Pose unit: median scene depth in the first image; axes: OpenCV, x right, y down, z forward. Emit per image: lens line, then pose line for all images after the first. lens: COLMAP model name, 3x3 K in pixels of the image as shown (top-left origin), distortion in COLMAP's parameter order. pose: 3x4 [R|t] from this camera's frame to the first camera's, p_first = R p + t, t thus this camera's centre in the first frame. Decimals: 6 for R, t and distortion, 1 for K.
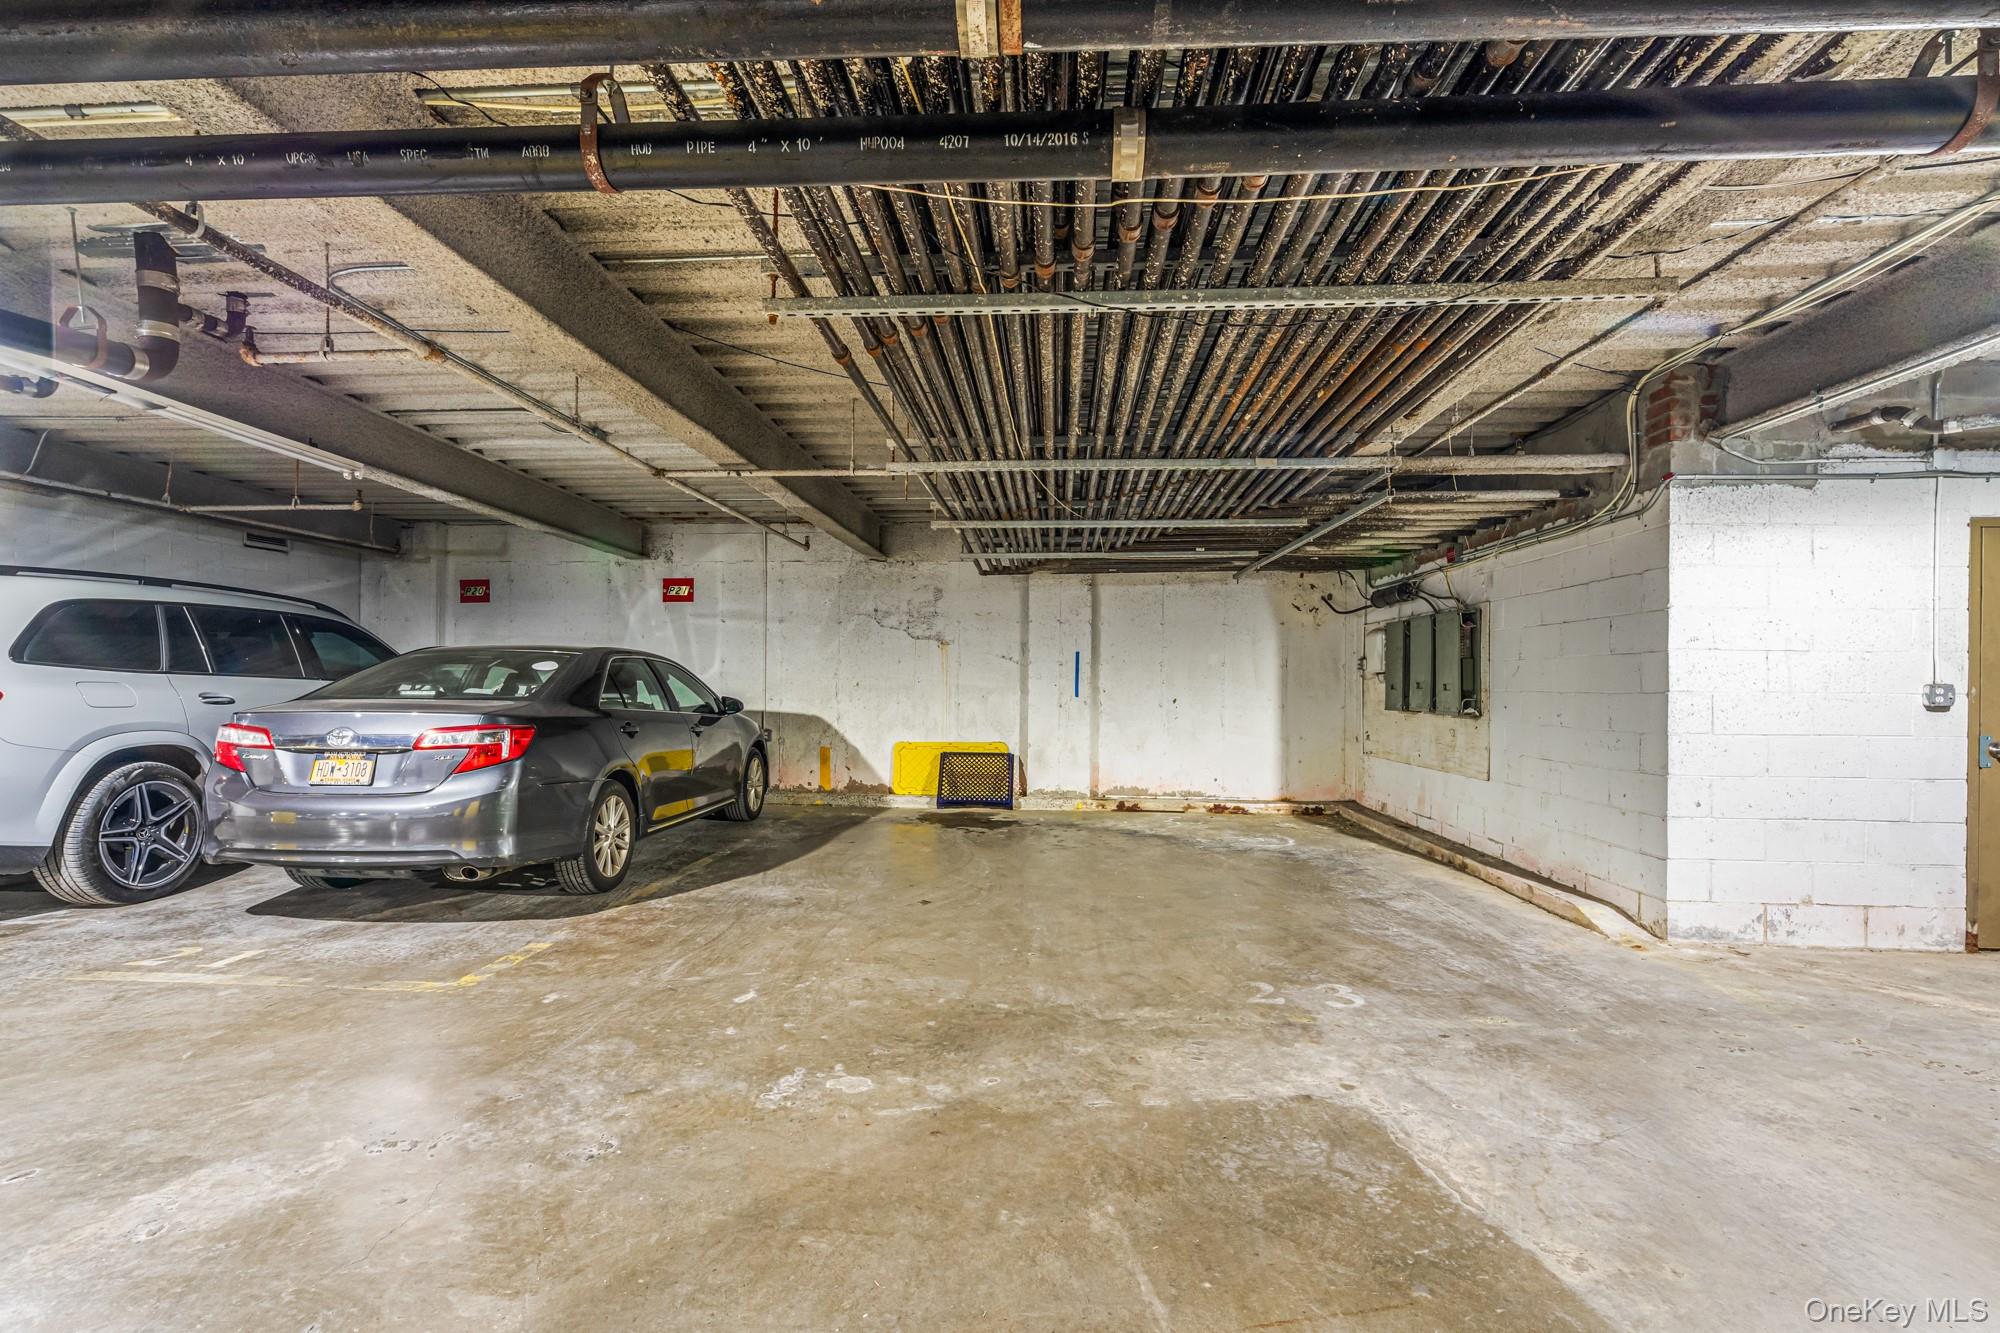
lens RADIAL K [[916.2, 0, 984.3], [0, 916.2, 667.9], [0, 0, 1]] dist [-0.000722, 0.000458]
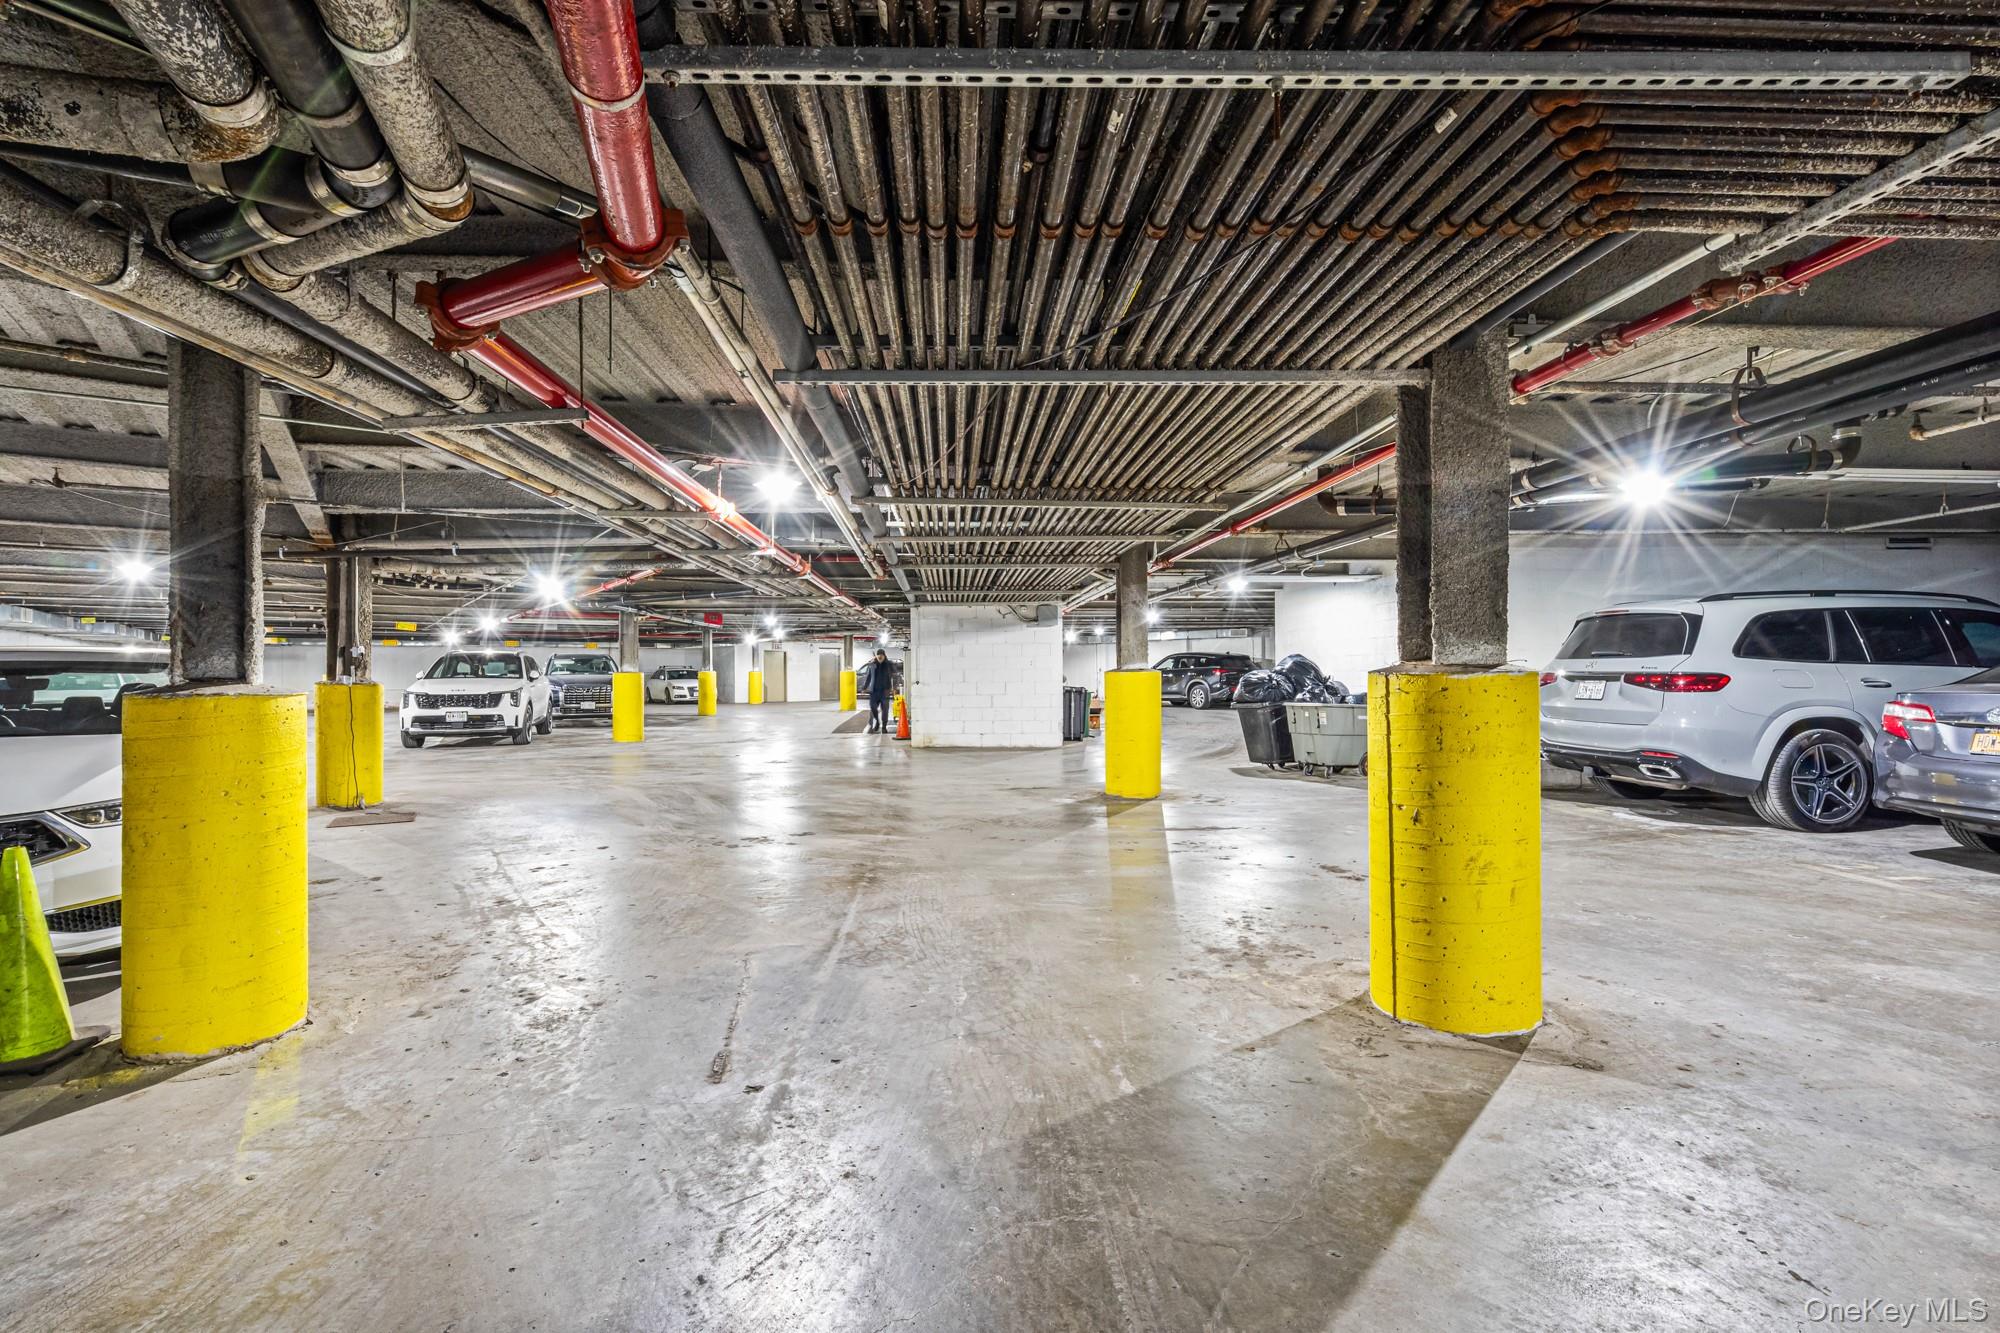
lens RADIAL K [[916.2, 0, 984.3], [0, 916.2, 667.9], [0, 0, 1]] dist [-0.000722, 0.000458]
pose [[0.128275, -0.006548, -0.991717, 0.268034], [0.017086, 0.999844, -0.004392, -0.002033], [0.991591, -0.016381, 0.128367, -0.401548]]
